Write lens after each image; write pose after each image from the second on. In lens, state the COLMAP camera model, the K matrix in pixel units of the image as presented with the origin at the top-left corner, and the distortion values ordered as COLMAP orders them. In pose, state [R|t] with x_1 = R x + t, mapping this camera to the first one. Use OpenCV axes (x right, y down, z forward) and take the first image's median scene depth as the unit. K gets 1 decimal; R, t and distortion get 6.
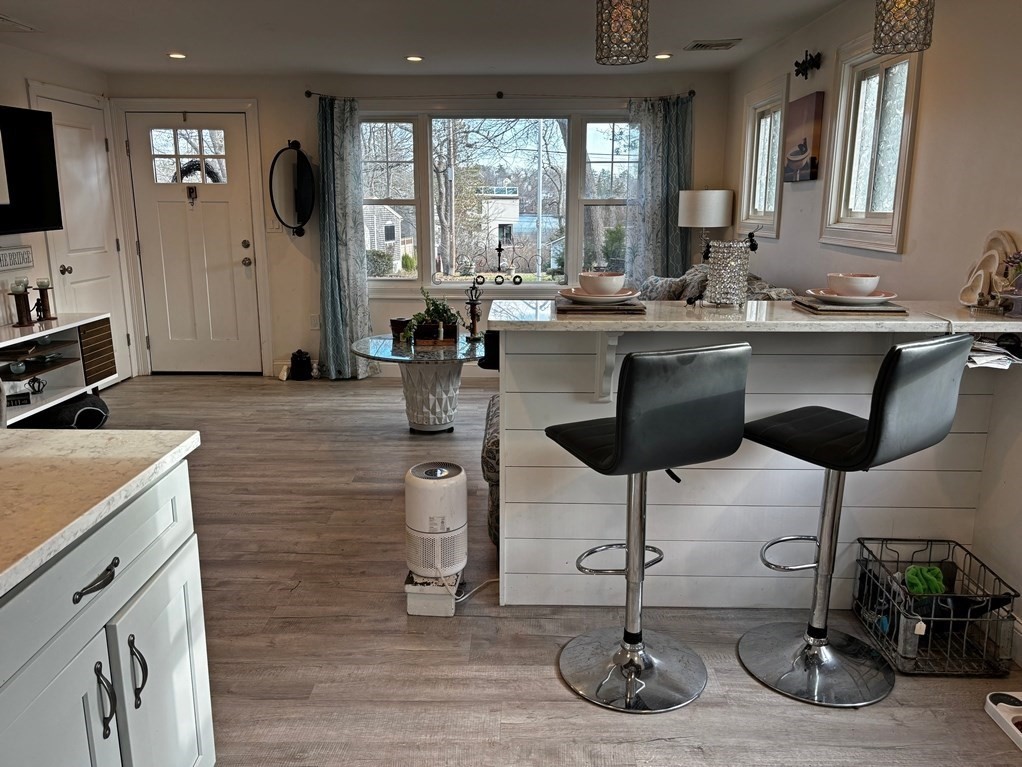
lens RADIAL K [[777.7, 0, 505.0], [0, 777.7, 379.6], [0, 0, 1]] dist [0.063862, -0.073886]
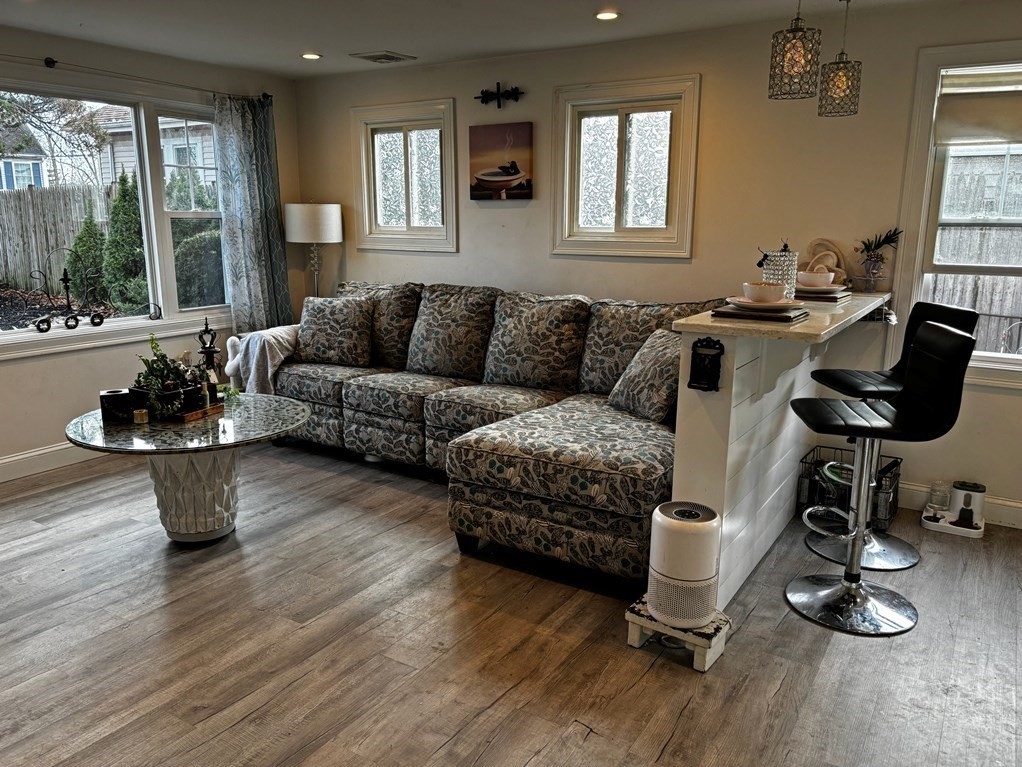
lens RADIAL K [[777.7, 0, 506.7], [0, 777.7, 390.8], [0, 0, 1]] dist [0.063862, -0.073886]
pose [[0.518153, -0.185620, 0.834903, -0.559412], [0.184662, 0.977421, 0.102701, -0.093356], [-0.835115, 0.100960, 0.540731, 0.393969]]
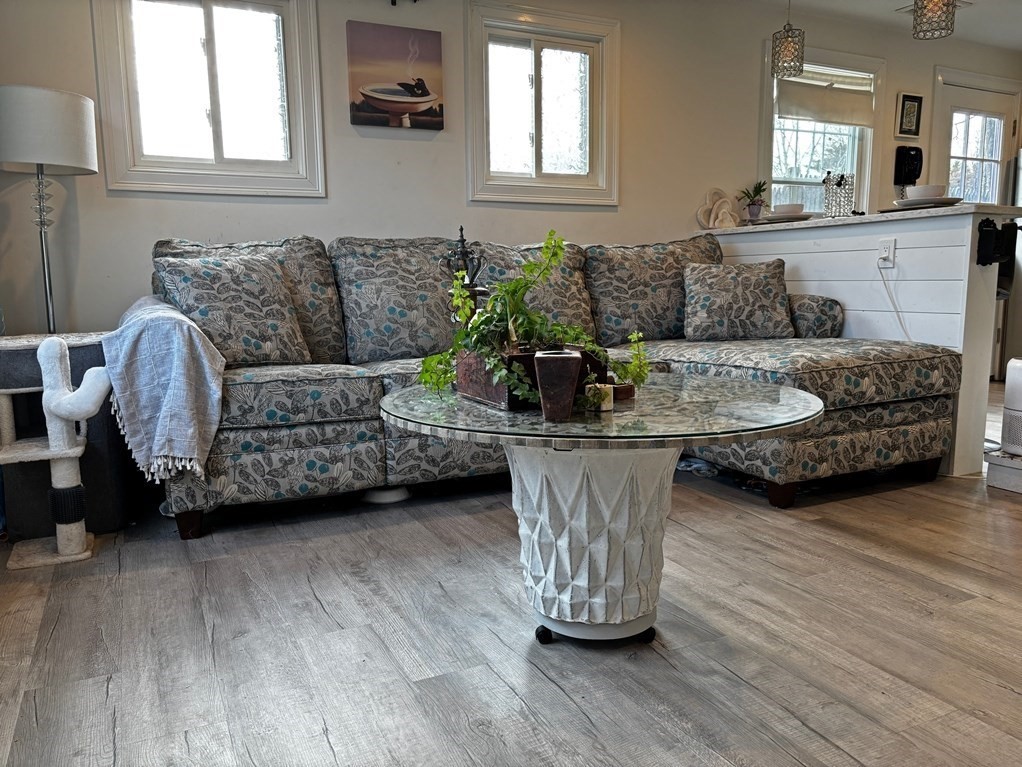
lens RADIAL K [[777.7, 0, 515.6], [0, 777.7, 384.7], [0, 0, 1]] dist [0.063862, -0.073886]
pose [[-0.463131, -0.116320, 0.878624, -0.421780], [0.207583, 0.949539, 0.235128, -0.152356], [-0.861637, 0.291282, -0.415615, 1.236216]]
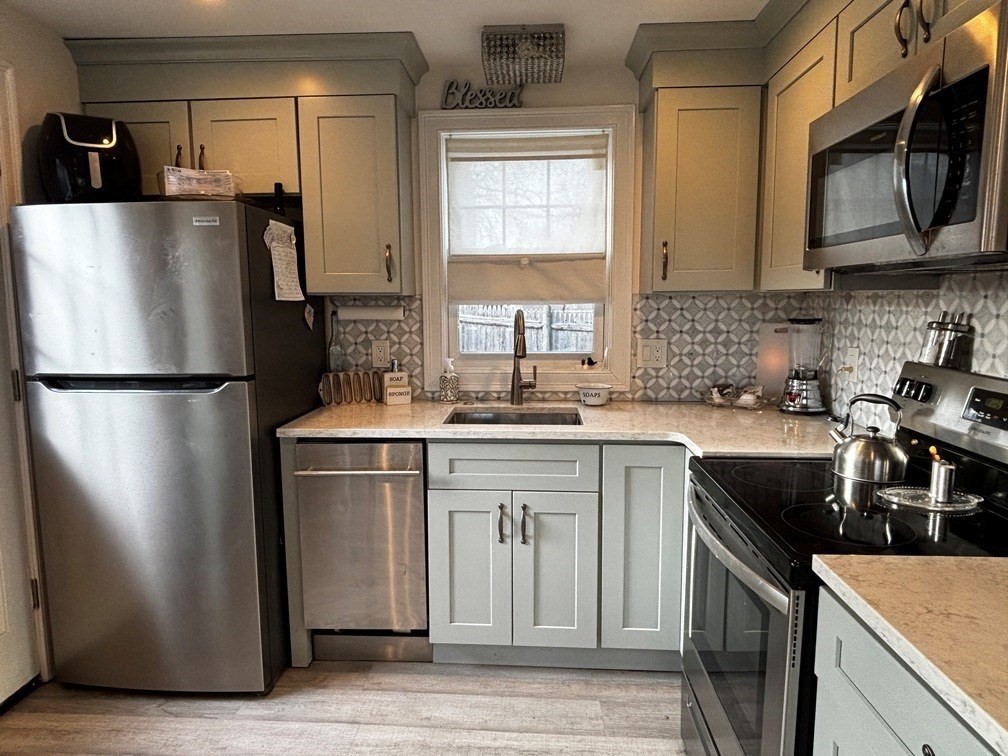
lens RADIAL K [[632.8, 0, 496.2], [0, 632.8, 376.7], [0, 0, 1]] dist [0.025351, -0.027083]
pose [[-0.999042, -0.002076, 0.043709, -0.034681], [0.012843, 0.940971, 0.338242, -0.085822], [-0.041832, 0.338480, -0.940043, 0.408407]]
